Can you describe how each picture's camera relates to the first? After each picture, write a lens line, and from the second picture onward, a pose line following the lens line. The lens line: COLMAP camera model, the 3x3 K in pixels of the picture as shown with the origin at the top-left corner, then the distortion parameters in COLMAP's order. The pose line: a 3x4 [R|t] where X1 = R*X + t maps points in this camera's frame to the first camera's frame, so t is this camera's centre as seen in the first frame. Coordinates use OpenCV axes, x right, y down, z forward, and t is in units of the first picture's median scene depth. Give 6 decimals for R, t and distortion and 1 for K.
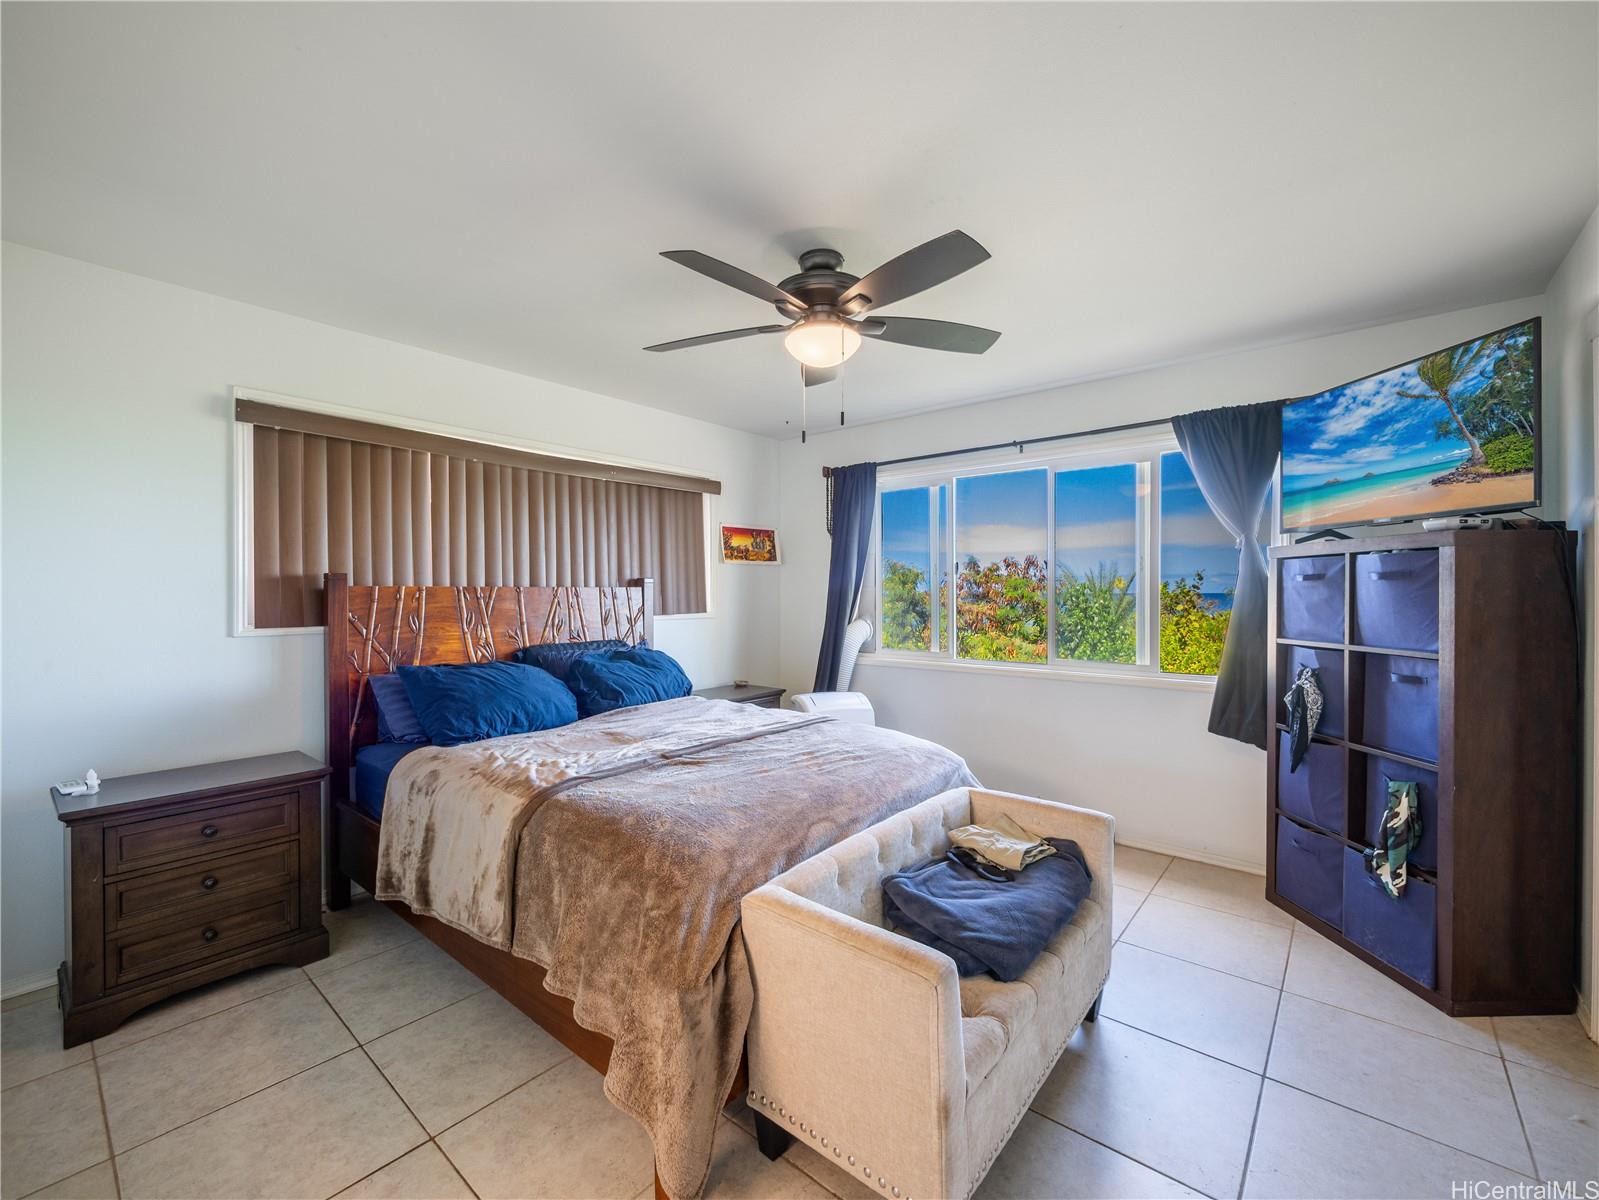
lens RADIAL K [[670.3, 0, 802.6], [0, 670.3, 600.6], [0, 0, 1]] dist [-0.003401, 0.000452]
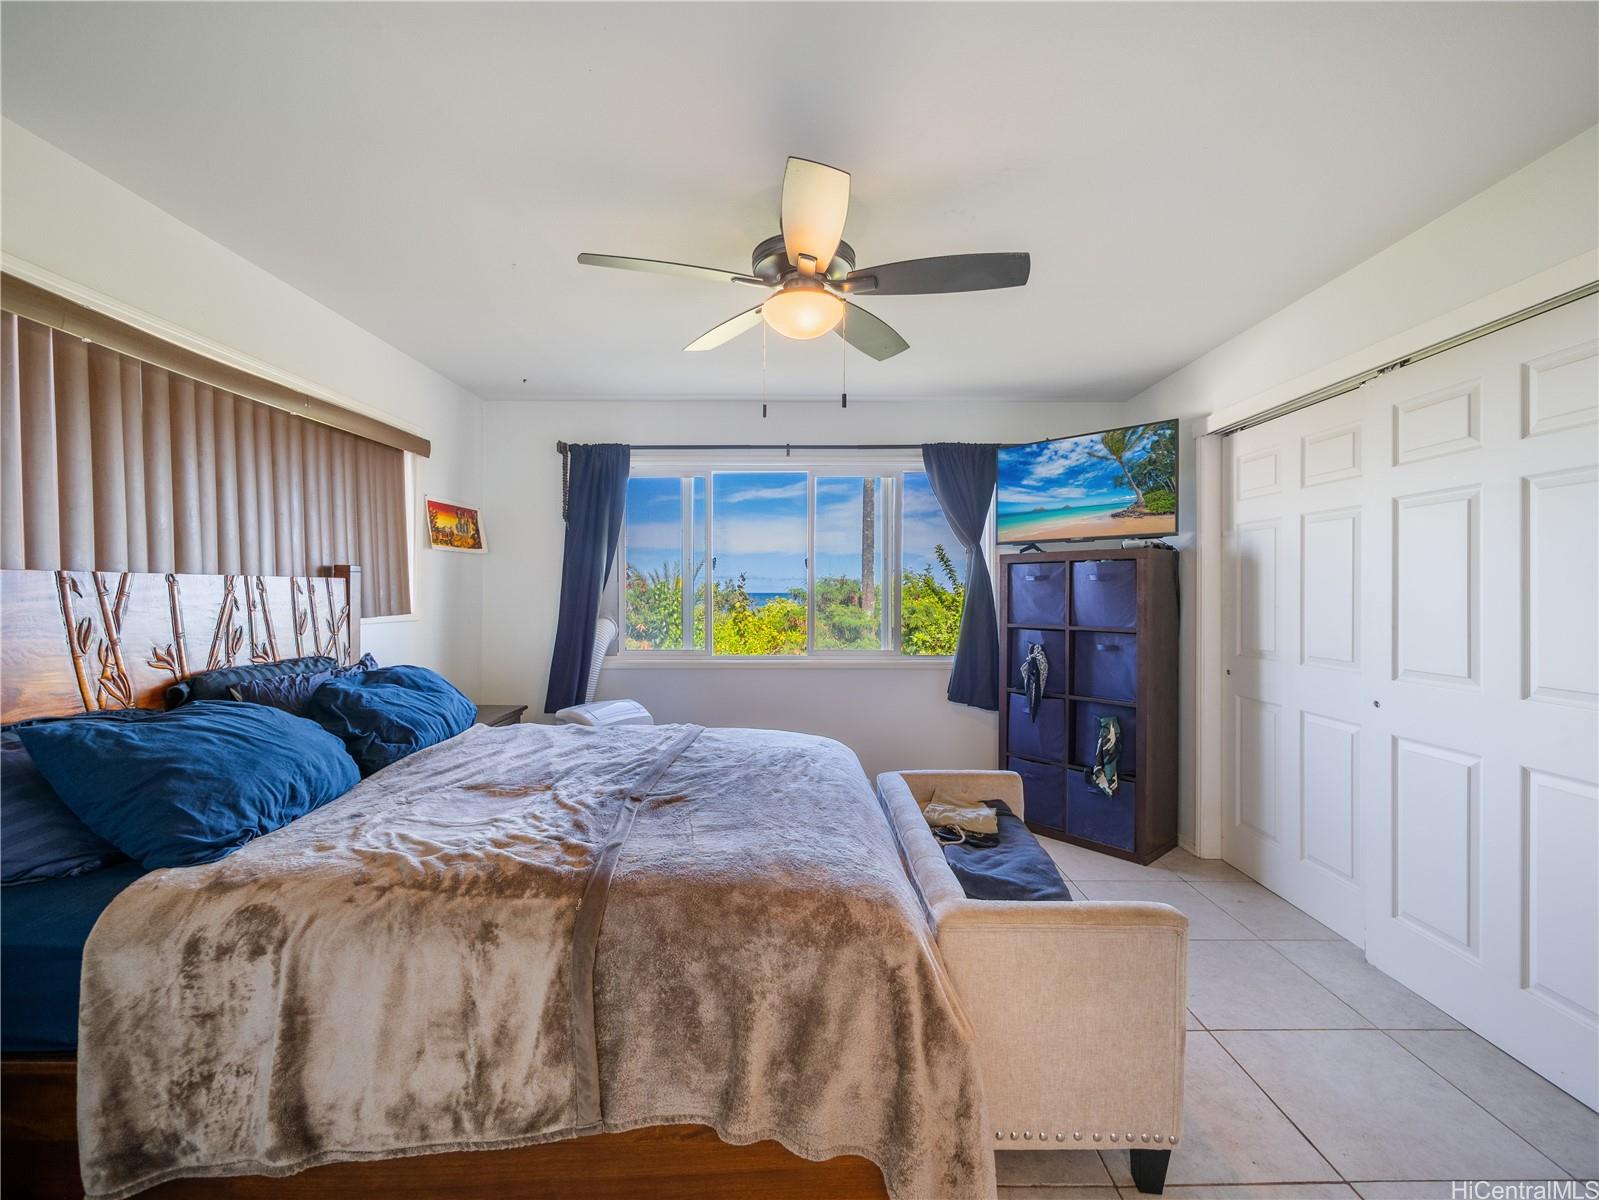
lens RADIAL K [[670.3, 0, 802.5], [0, 670.3, 598.4], [0, 0, 1]] dist [-0.003401, 0.000452]
pose [[0.764977, -0.003095, 0.644051, -0.471447], [0.004743, 0.999988, -0.000828, 0.005280], [-0.644041, 0.003688, 0.764982, 0.251243]]
